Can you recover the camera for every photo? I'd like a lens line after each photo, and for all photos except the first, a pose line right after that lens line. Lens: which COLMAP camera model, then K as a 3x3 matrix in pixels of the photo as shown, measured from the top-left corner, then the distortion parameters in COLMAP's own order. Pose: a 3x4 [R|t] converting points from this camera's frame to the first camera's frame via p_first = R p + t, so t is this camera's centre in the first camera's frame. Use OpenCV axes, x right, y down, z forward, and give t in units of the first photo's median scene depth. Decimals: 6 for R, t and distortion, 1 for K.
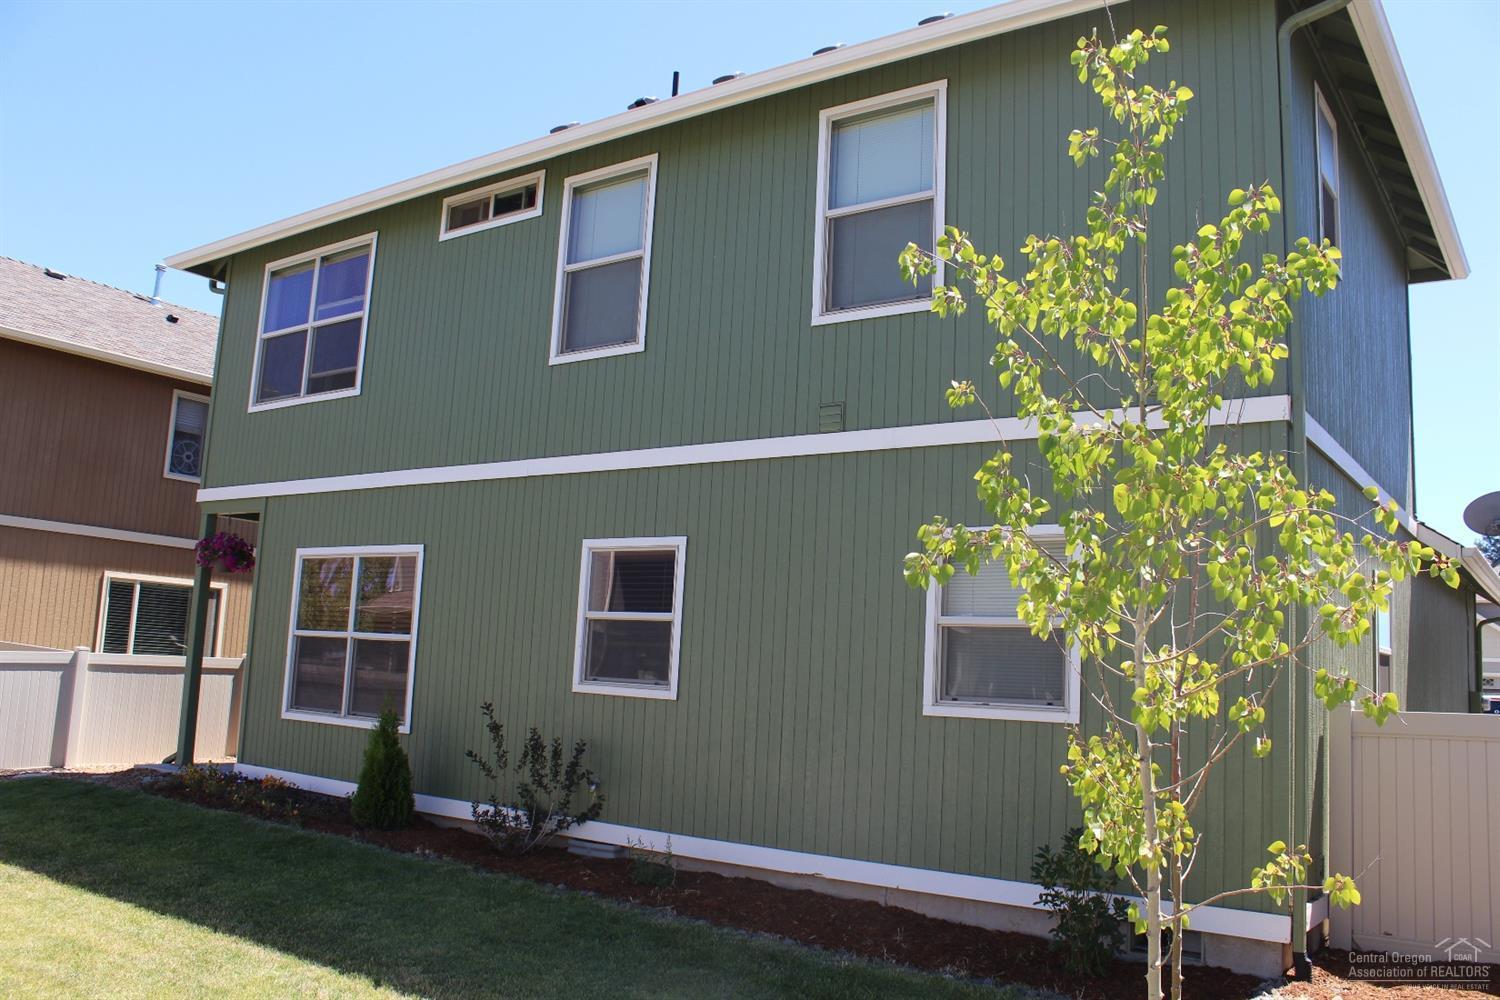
lens RADIAL K [[1212.6, 0, 753.1], [0, 1212.6, 409.0], [0, 0, 1]] dist [-0.159088, 0.097784]
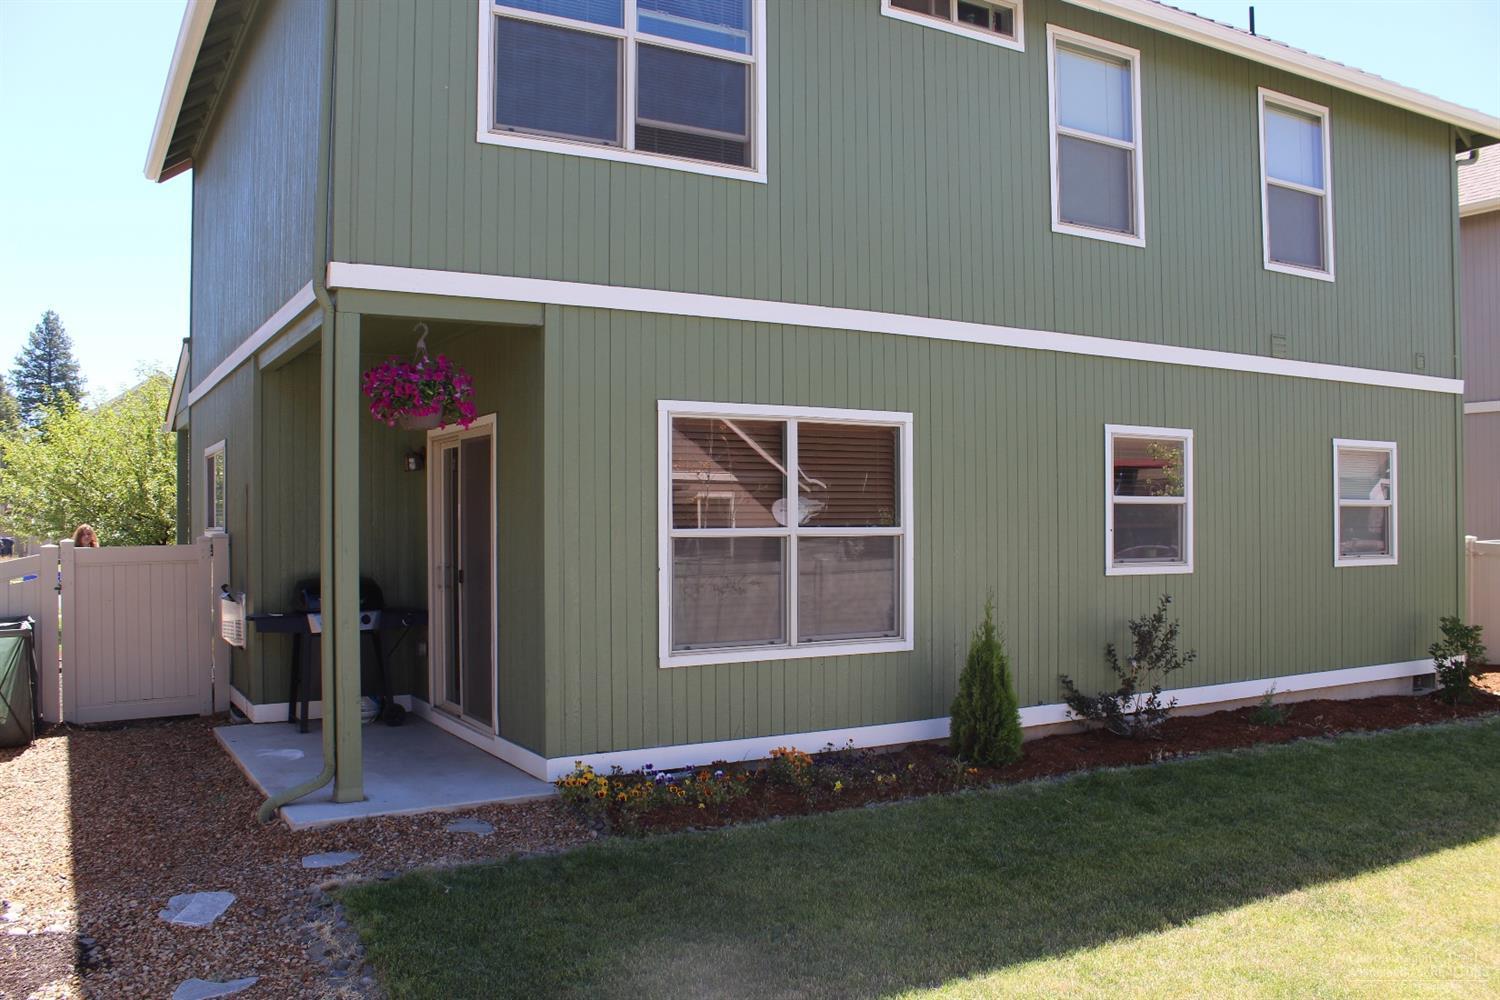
lens RADIAL K [[1251.5, 0, 750.0], [0, 1251.5, 500.0], [0, 0, 1]] dist [-0.175809, 0.131607]
pose [[0.417436, -0.012459, 0.908621, -1.050239], [-0.160854, 0.983103, 0.087379, 0.113324], [-0.894356, -0.182631, 0.408378, 0.738718]]
